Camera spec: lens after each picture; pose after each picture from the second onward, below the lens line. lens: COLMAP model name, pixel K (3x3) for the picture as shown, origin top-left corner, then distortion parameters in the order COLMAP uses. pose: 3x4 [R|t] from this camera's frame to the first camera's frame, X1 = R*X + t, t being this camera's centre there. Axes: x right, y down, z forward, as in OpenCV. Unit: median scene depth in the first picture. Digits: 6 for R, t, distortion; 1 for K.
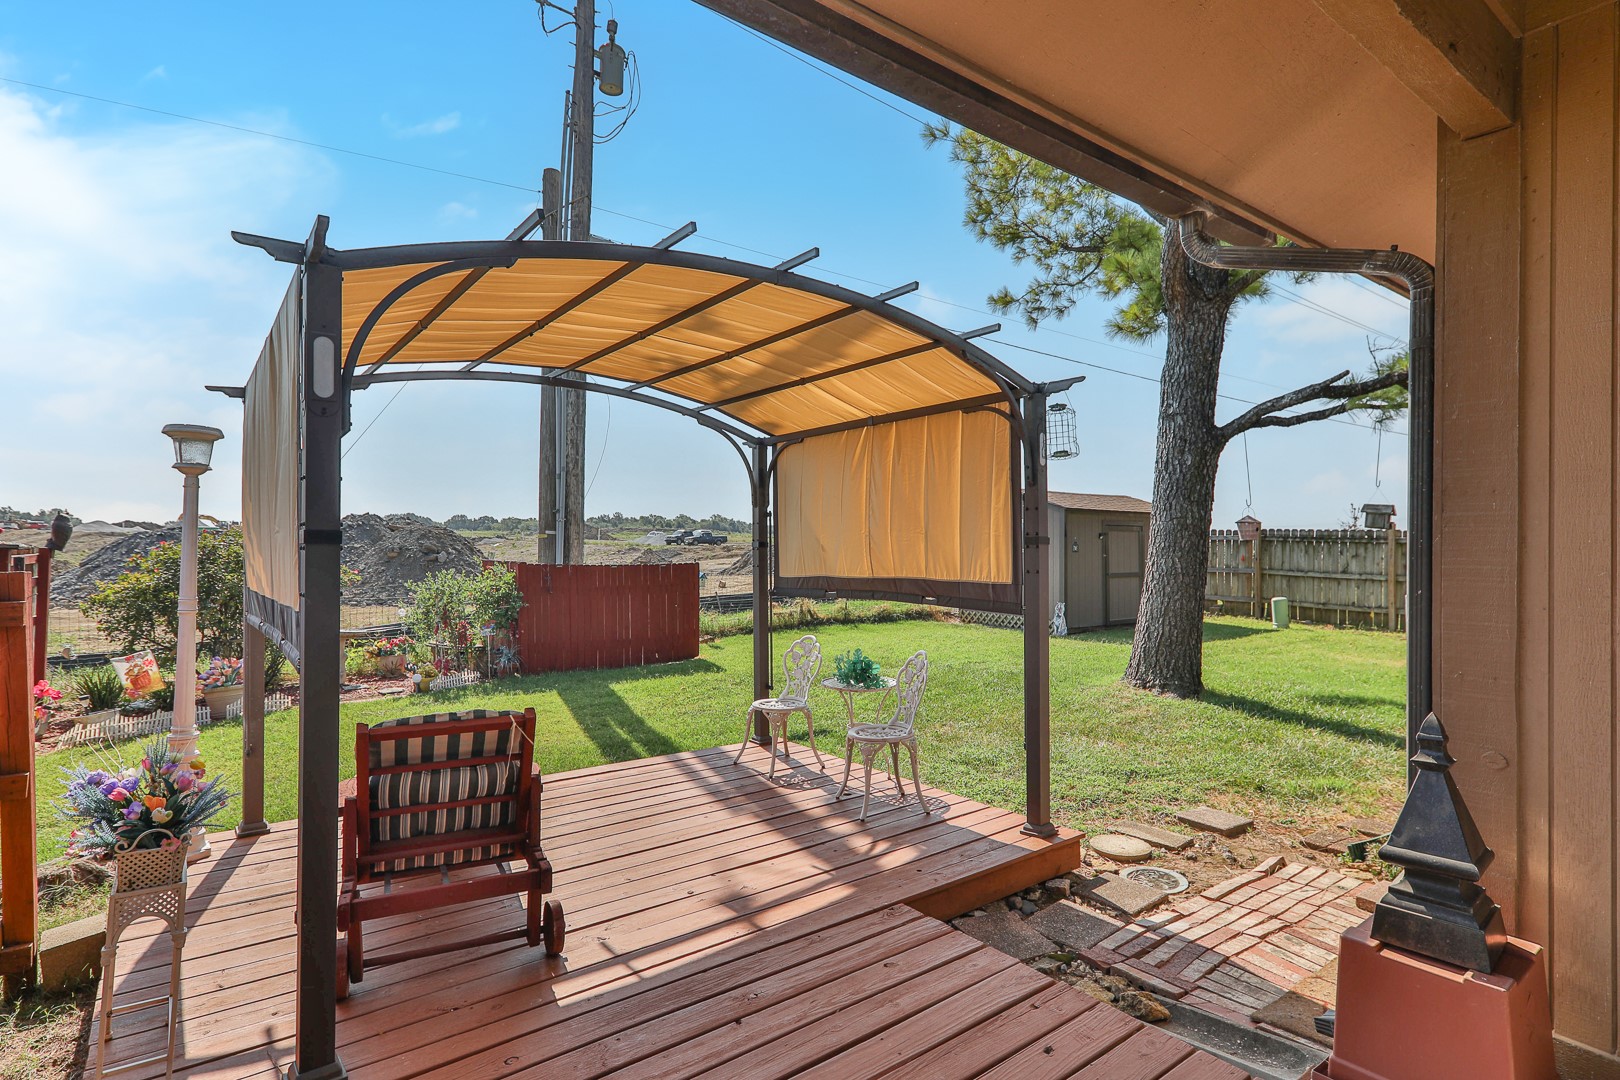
lens RADIAL K [[790.1, 0, 817.8], [0, 790.1, 548.0], [0, 0, 1]] dist [0.032312, 0.000090]
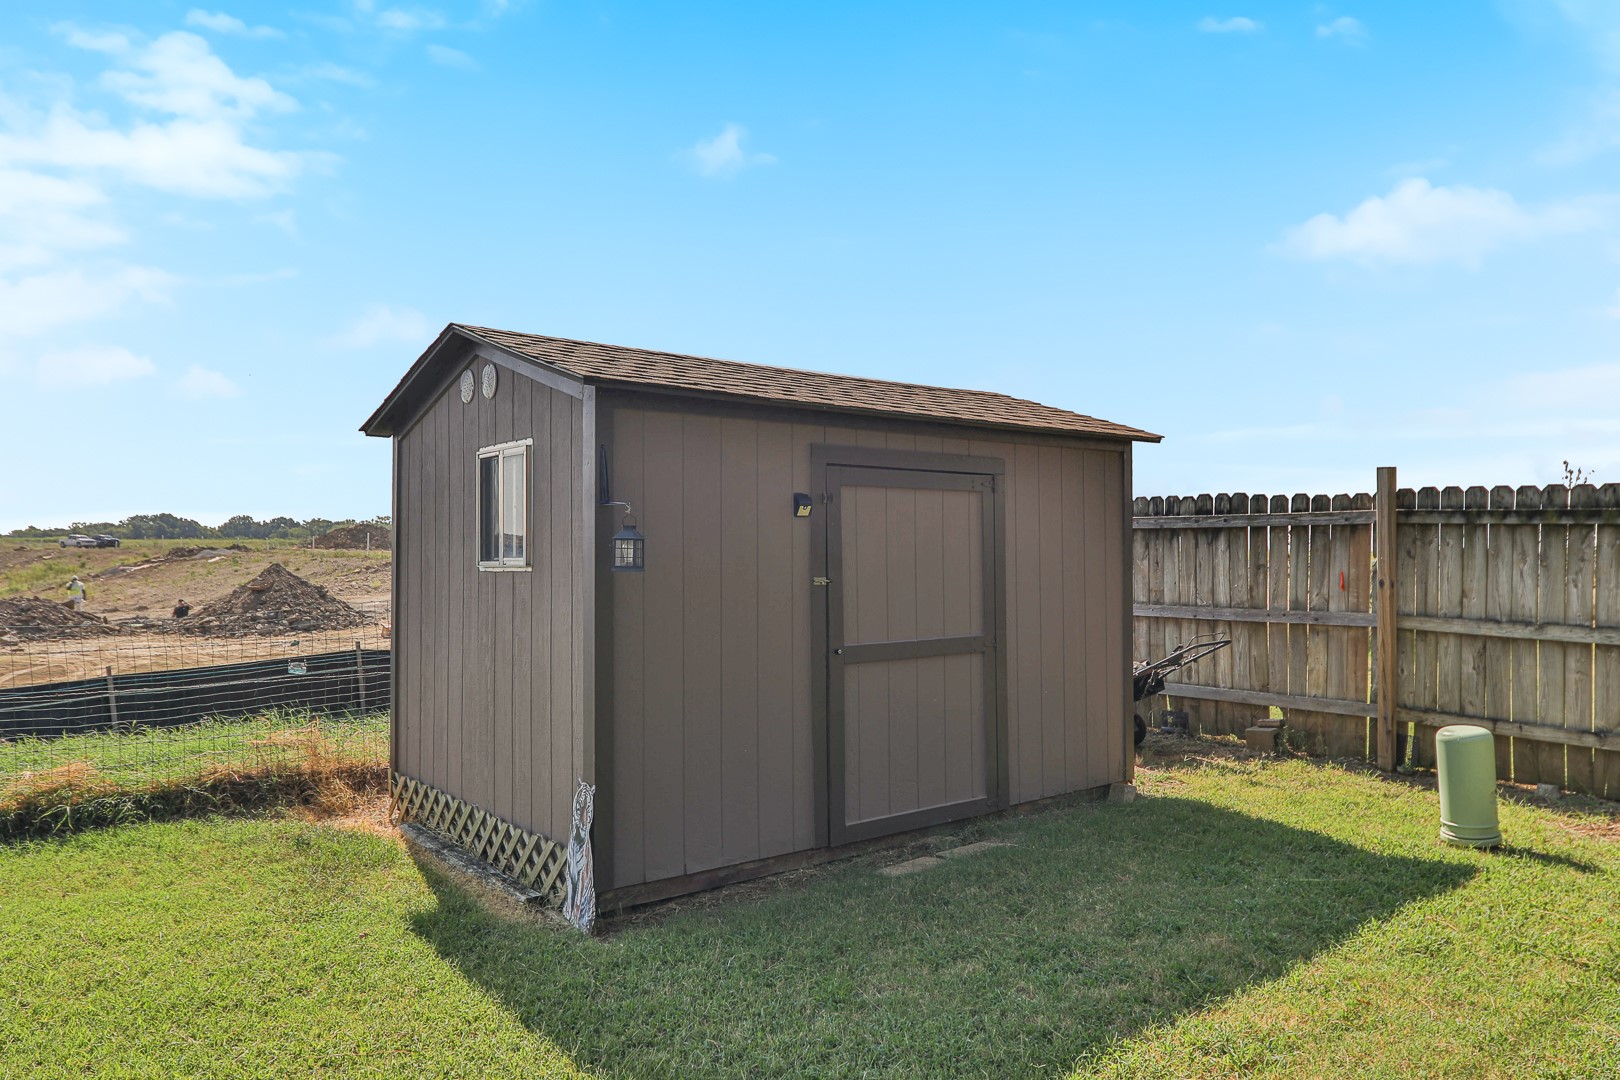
lens RADIAL K [[1141.7, 0, 813.3], [0, 1141.7, 565.8], [0, 0, 1]] dist [0.004147, 0.004106]
pose [[0.998952, -0.007162, 0.045201, 0.333254], [0.006958, 0.999965, 0.004670, 0.003643], [-0.045233, -0.004350, 0.998967, 0.610403]]
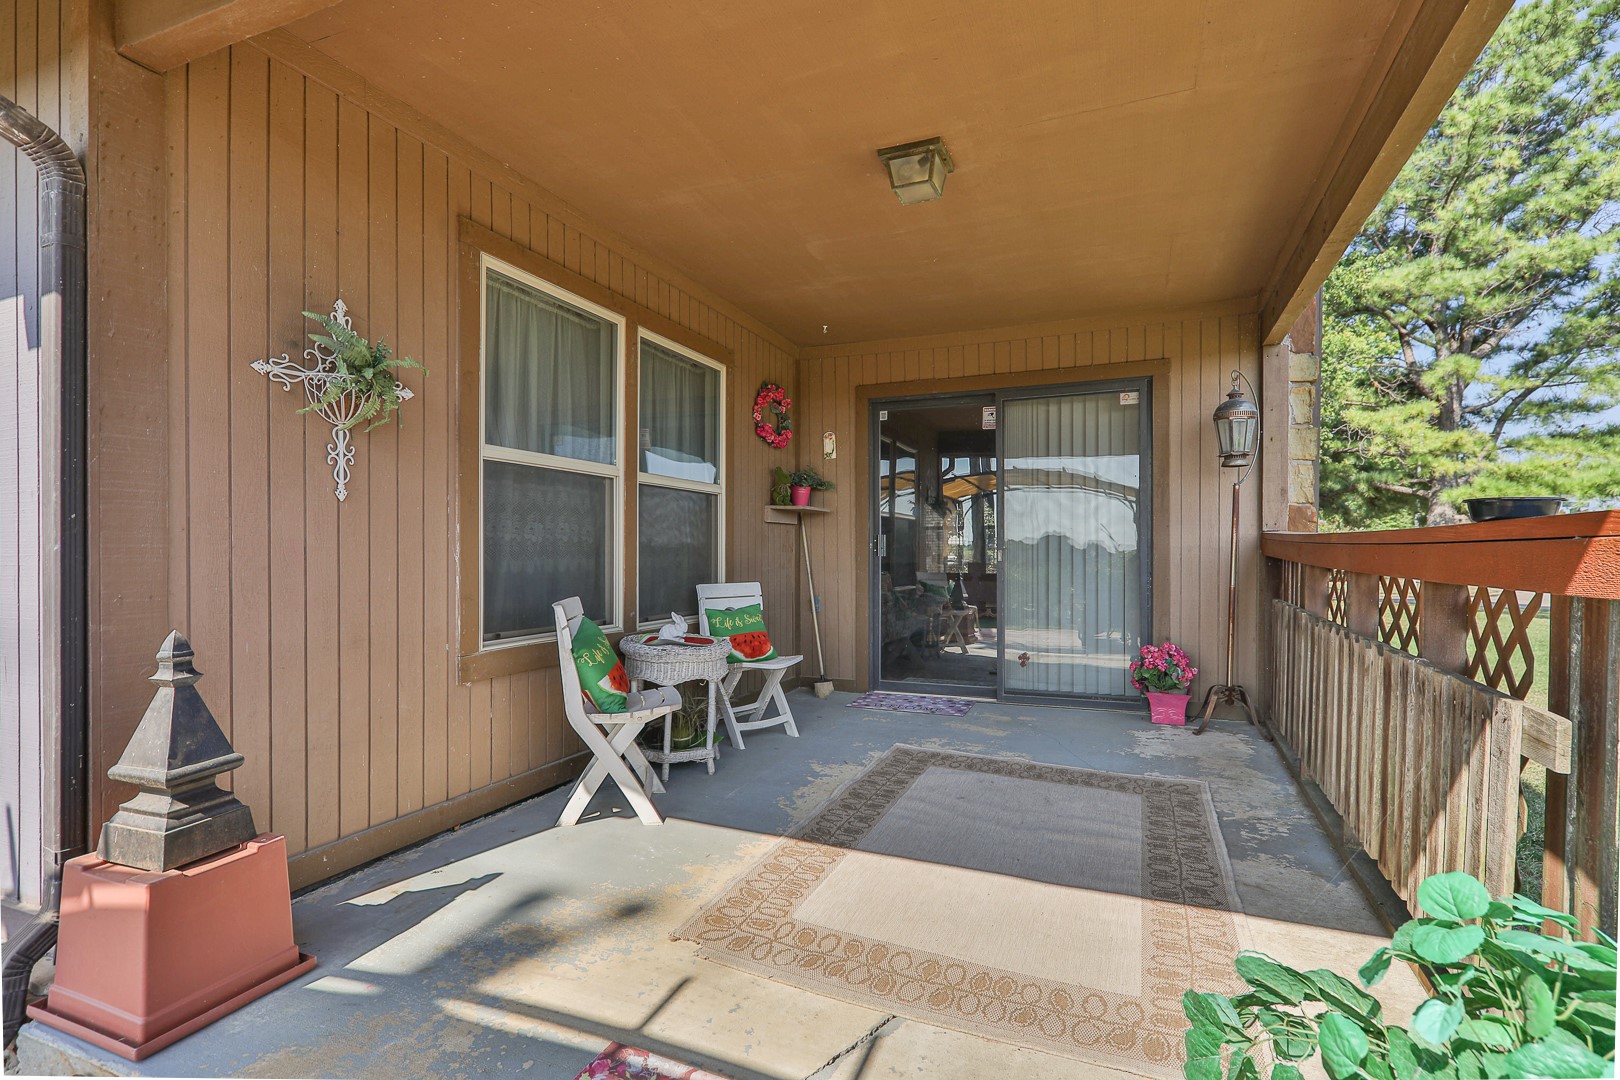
lens RADIAL K [[790.1, 0, 817.8], [0, 790.1, 548.0], [0, 0, 1]] dist [0.032312, 0.000090]
pose [[-0.504481, -0.012367, 0.863334, -0.060853], [-0.008938, 0.999919, 0.009101, 0.009855], [-0.863376, -0.003126, -0.504551, 0.095297]]
